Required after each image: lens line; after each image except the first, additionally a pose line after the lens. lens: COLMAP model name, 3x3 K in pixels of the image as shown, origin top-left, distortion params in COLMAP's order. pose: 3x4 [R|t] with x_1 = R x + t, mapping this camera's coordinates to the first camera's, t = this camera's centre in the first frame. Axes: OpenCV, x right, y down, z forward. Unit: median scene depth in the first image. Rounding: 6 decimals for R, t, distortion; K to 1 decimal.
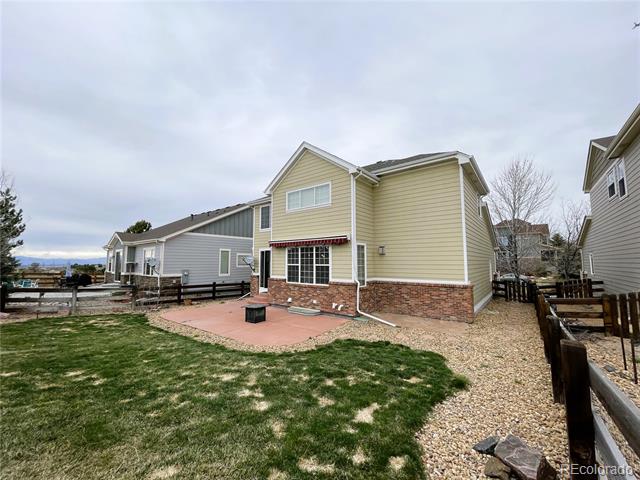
lens RADIAL K [[257.2, 0, 320.5], [0, 257.2, 239.9], [0, 0, 1]] dist [0.002924, 0.000111]
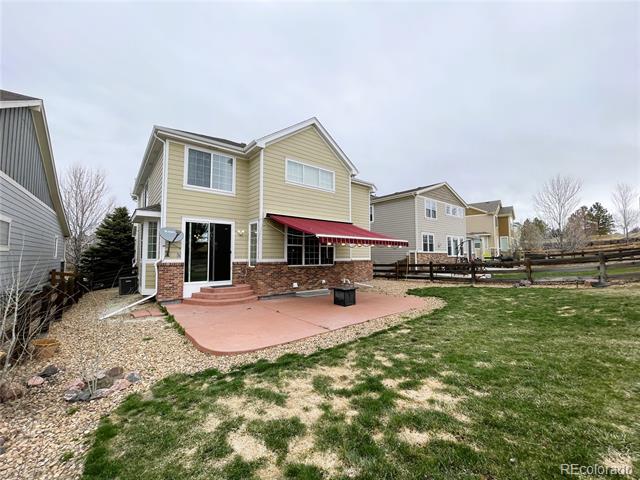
lens RADIAL K [[257.2, 0, 321.5], [0, 257.2, 239.3], [0, 0, 1]] dist [0.002924, 0.000111]
pose [[0.200693, 0.062736, 0.977643, -0.981253], [-0.084331, 0.995349, -0.046560, 0.113648], [-0.976018, -0.073102, 0.205051, 0.760446]]
